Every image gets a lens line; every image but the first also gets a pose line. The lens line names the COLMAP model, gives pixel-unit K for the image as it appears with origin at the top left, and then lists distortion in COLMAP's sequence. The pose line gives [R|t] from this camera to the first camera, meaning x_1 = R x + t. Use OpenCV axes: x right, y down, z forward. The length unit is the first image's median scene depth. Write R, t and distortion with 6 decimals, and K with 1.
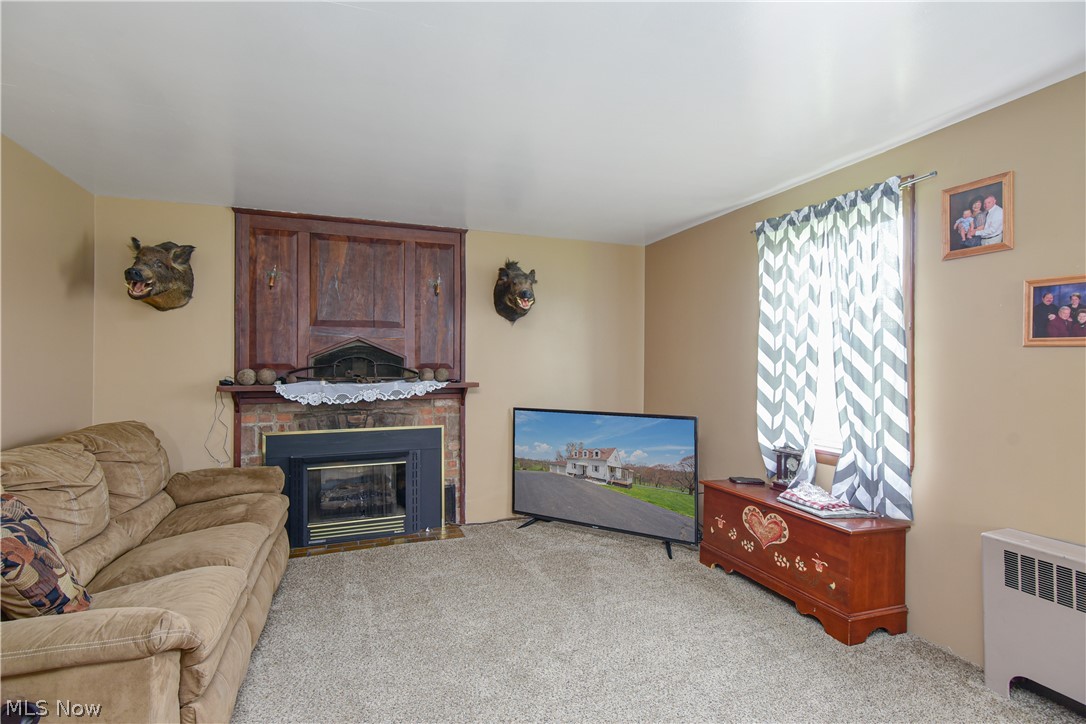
lens RADIAL K [[527.2, 0, 543.0], [0, 527.2, 362.0], [0, 0, 1]] dist [0.000630, 0.000429]
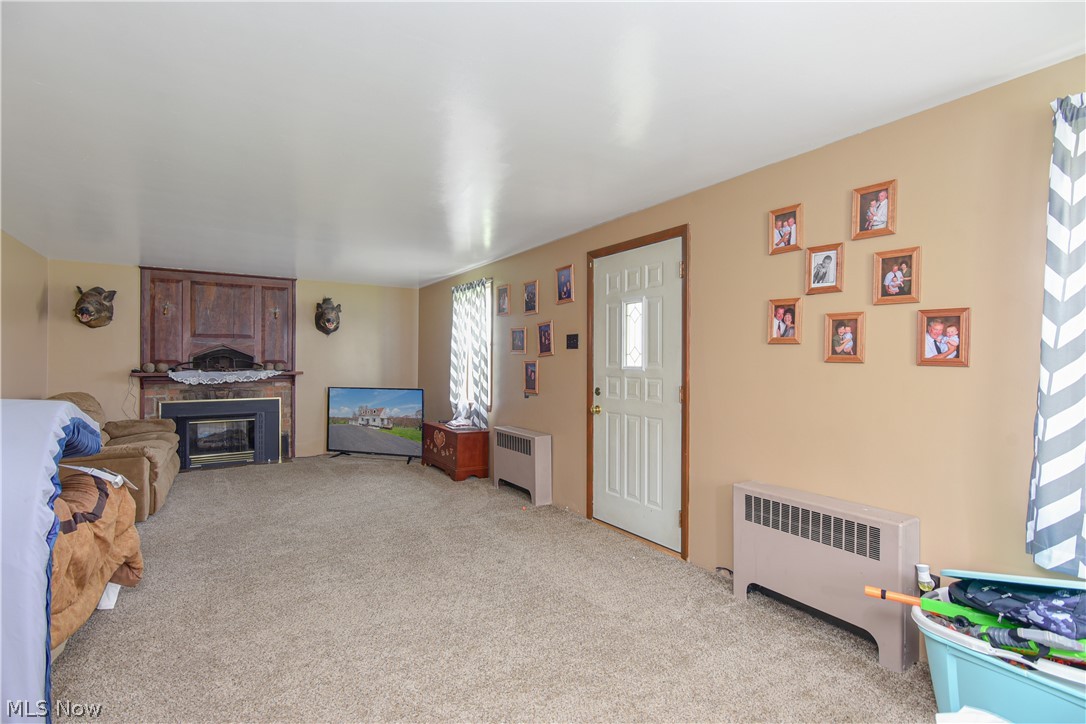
lens RADIAL K [[515.1, 0, 544.8], [0, 515.1, 358.7], [0, 0, 1]] dist [-0.001036, -0.000646]
pose [[0.976755, 0.001786, 0.214350, 0.297281], [-0.001789, 0.999998, -0.000181, -0.002523], [-0.214350, -0.000206, 0.976757, -0.814940]]
